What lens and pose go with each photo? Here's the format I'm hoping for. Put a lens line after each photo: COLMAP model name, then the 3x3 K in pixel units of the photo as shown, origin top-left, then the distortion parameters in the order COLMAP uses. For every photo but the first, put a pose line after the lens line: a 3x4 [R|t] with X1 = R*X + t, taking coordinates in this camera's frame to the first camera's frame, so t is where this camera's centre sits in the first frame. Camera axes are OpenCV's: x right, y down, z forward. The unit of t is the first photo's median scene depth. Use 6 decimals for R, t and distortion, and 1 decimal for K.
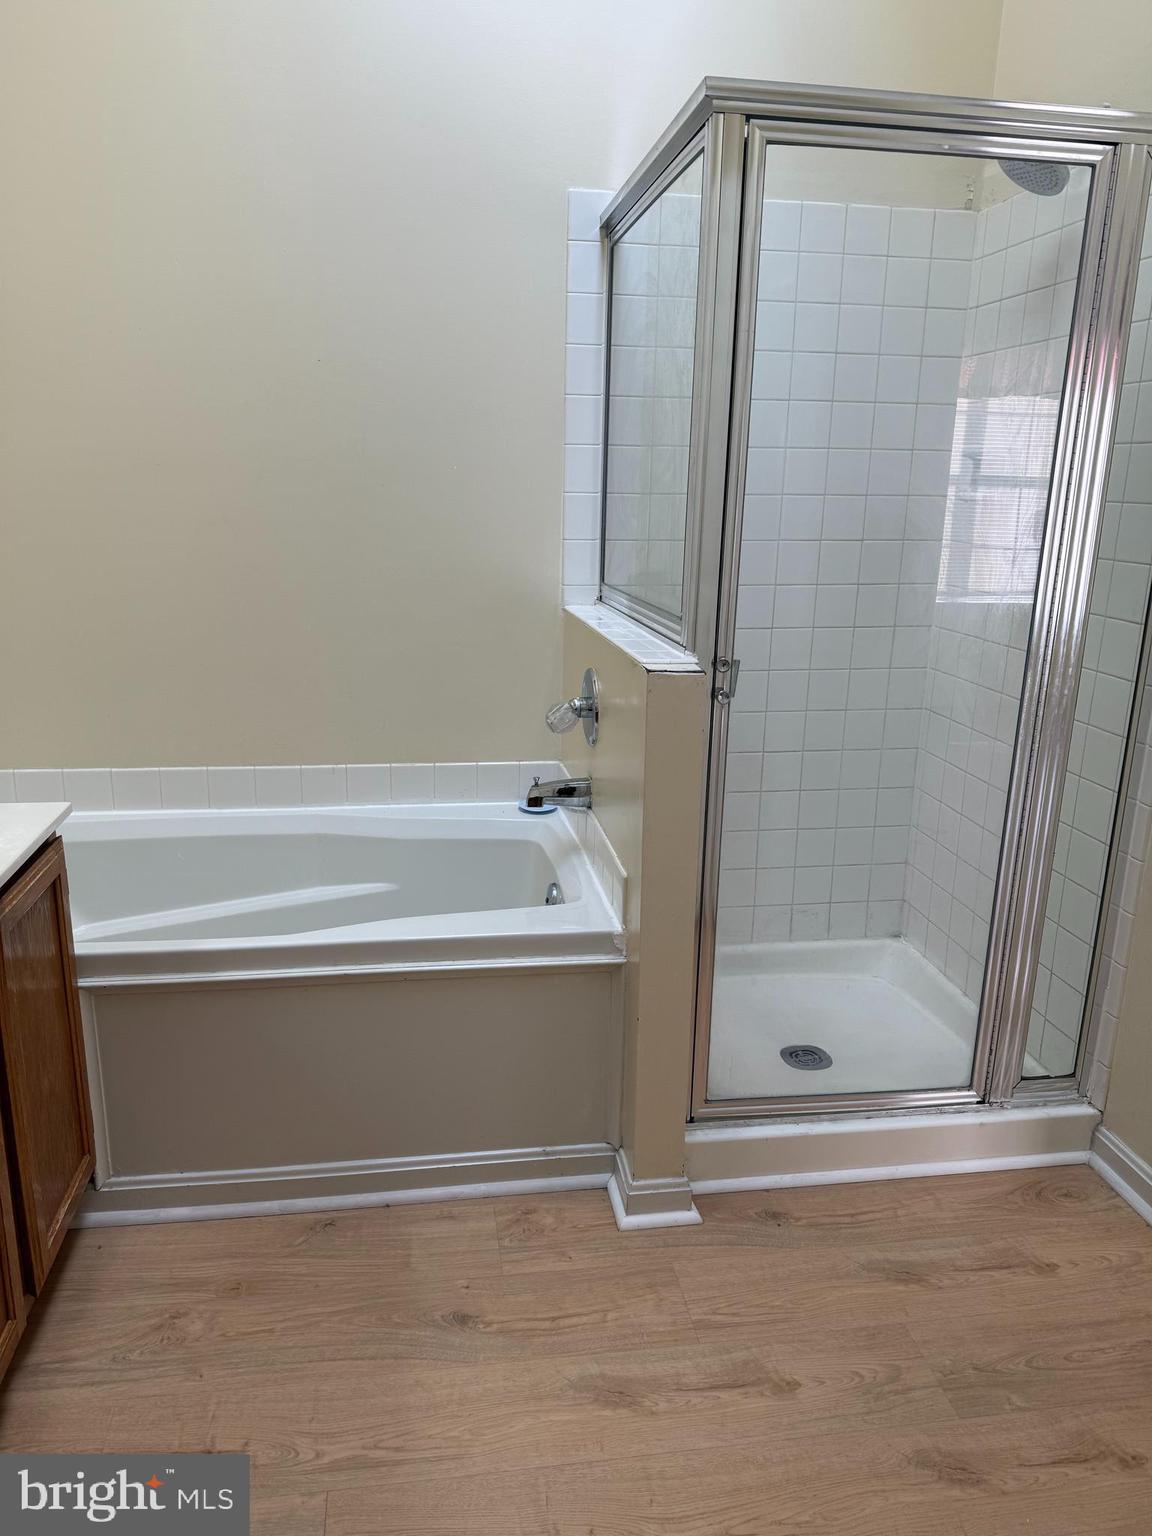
lens RADIAL K [[1094.9, 0, 574.7], [0, 1094.9, 769.3], [0, 0, 1]] dist [0.052260, -0.062721]
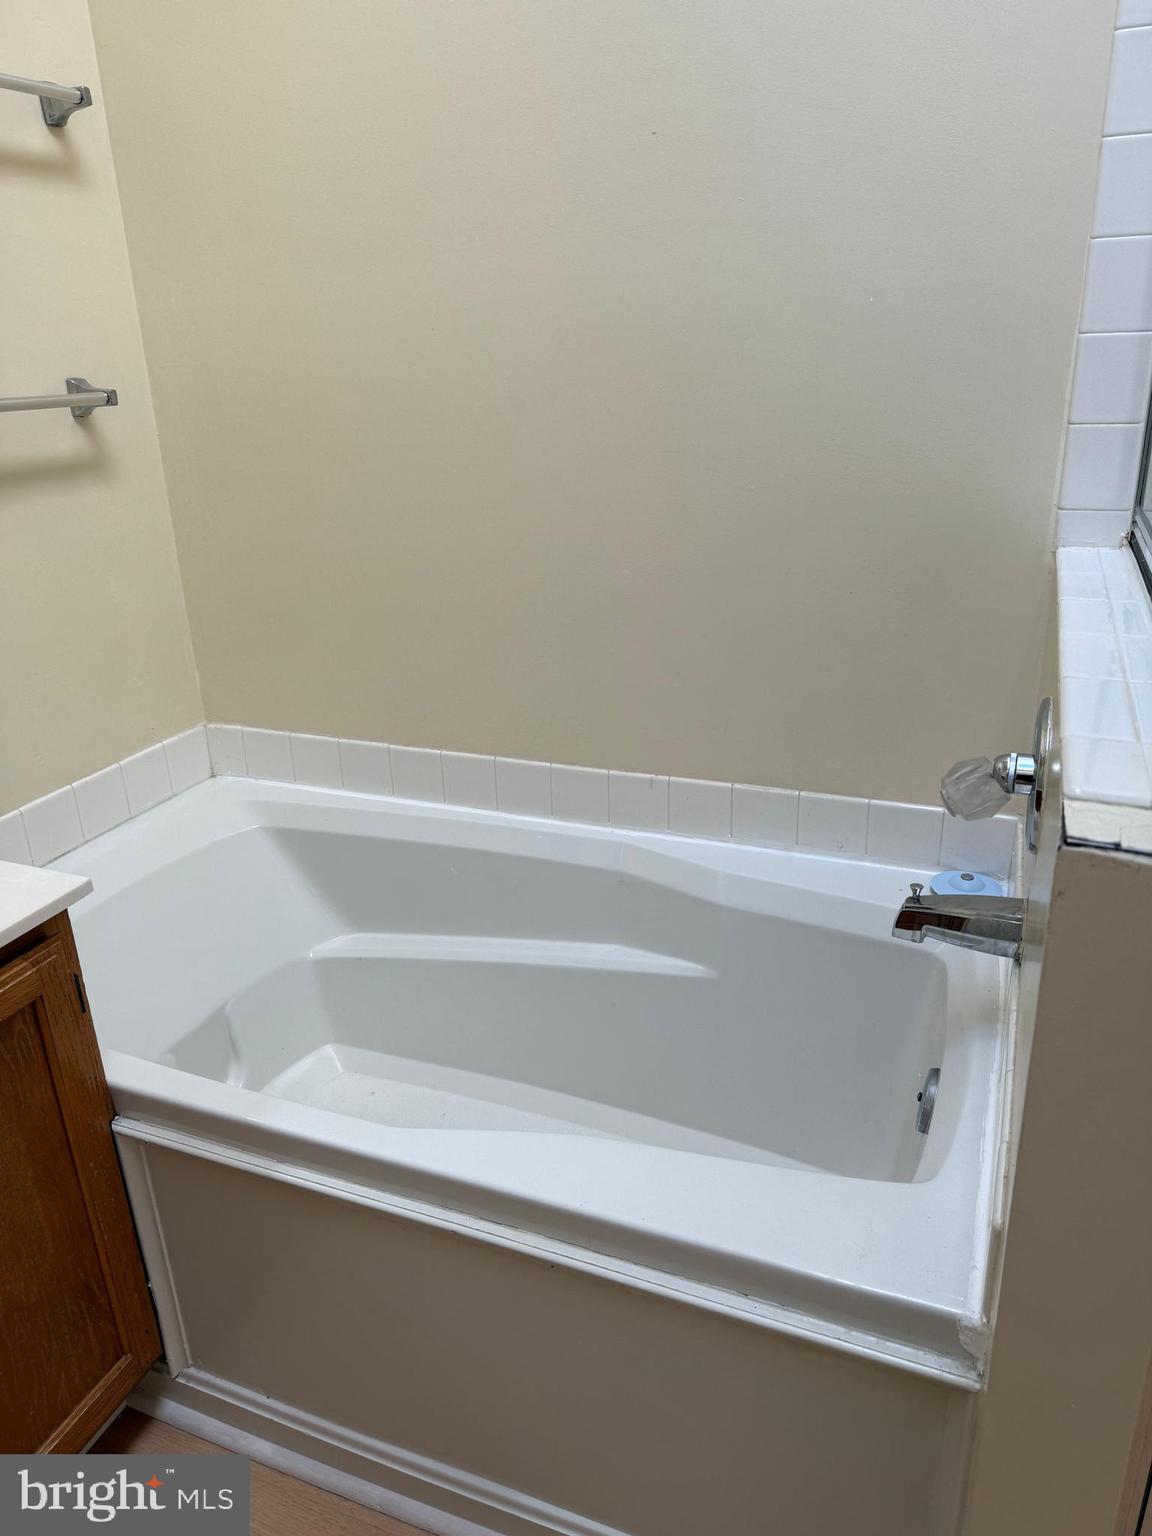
lens RADIAL K [[1094.9, 0, 581.1], [0, 1094.9, 772.3], [0, 0, 1]] dist [0.052260, -0.062721]
pose [[0.865783, 0.142323, -0.479754, 0.078522], [-0.081800, 0.986059, 0.144903, -0.119485], [0.493688, -0.086211, 0.865355, 0.480008]]
